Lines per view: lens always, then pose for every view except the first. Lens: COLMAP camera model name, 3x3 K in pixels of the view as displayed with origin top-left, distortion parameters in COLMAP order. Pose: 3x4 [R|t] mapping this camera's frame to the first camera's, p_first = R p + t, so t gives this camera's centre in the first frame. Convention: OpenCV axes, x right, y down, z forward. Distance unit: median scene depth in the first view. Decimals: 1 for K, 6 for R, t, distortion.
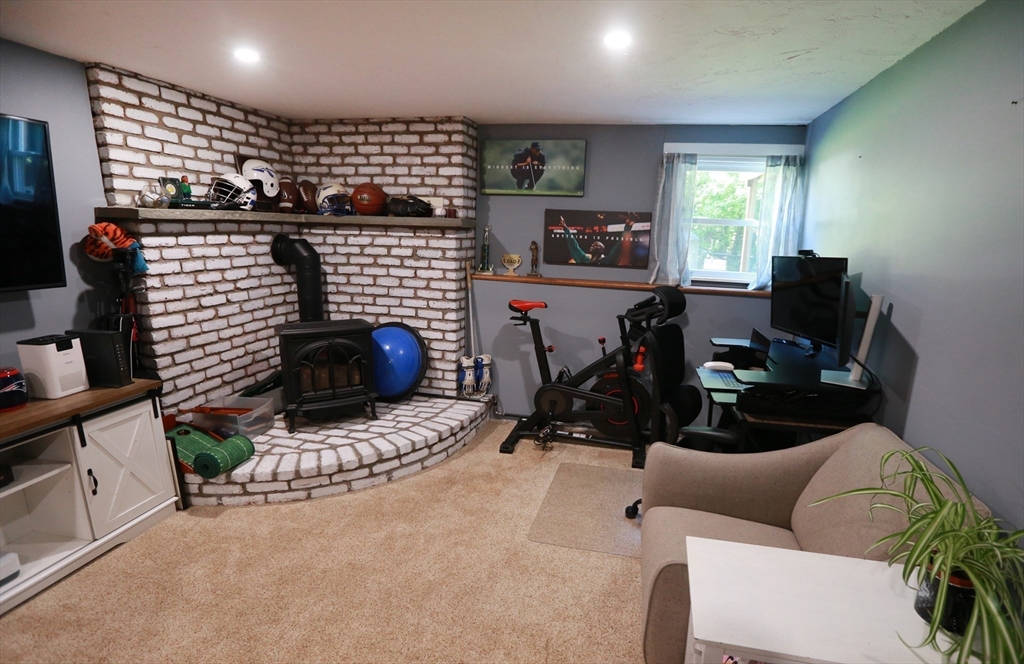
lens RADIAL K [[501.2, 0, 512.1], [0, 501.2, 338.4], [0, 0, 1]] dist [-0.035848, 0.001256]
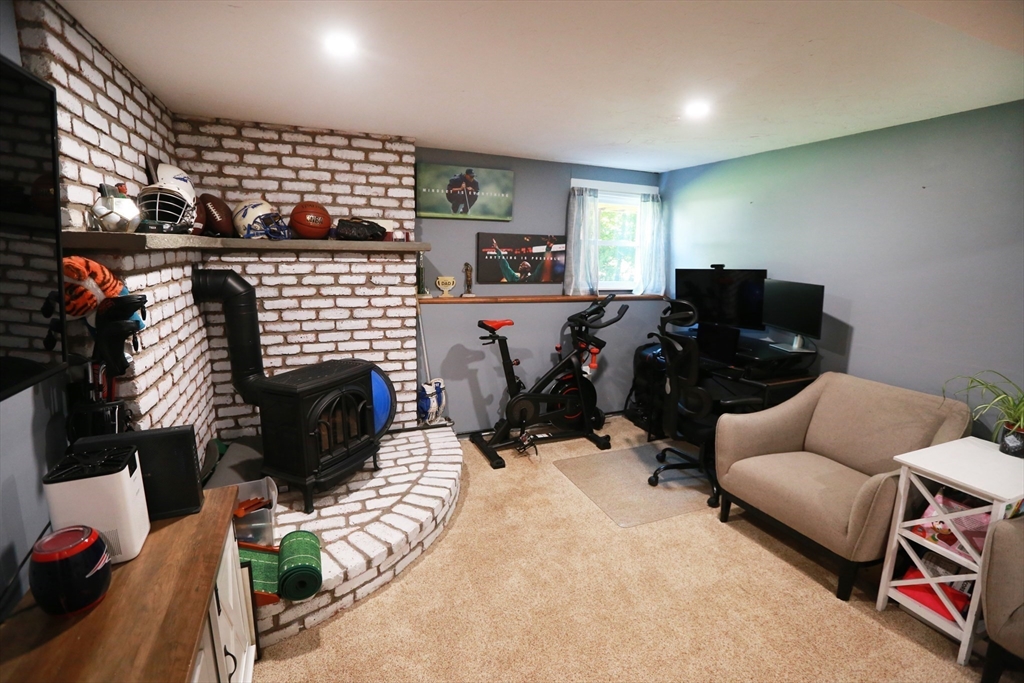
lens RADIAL K [[472.6, 0, 511.0], [0, 472.6, 332.0], [0, 0, 1]] dist [-0.041327, 0.015397]
pose [[0.821606, -0.112912, 0.558762, -0.476811], [0.128980, 0.991589, 0.010722, -0.053490], [-0.555273, 0.063260, 0.829259, 0.153395]]
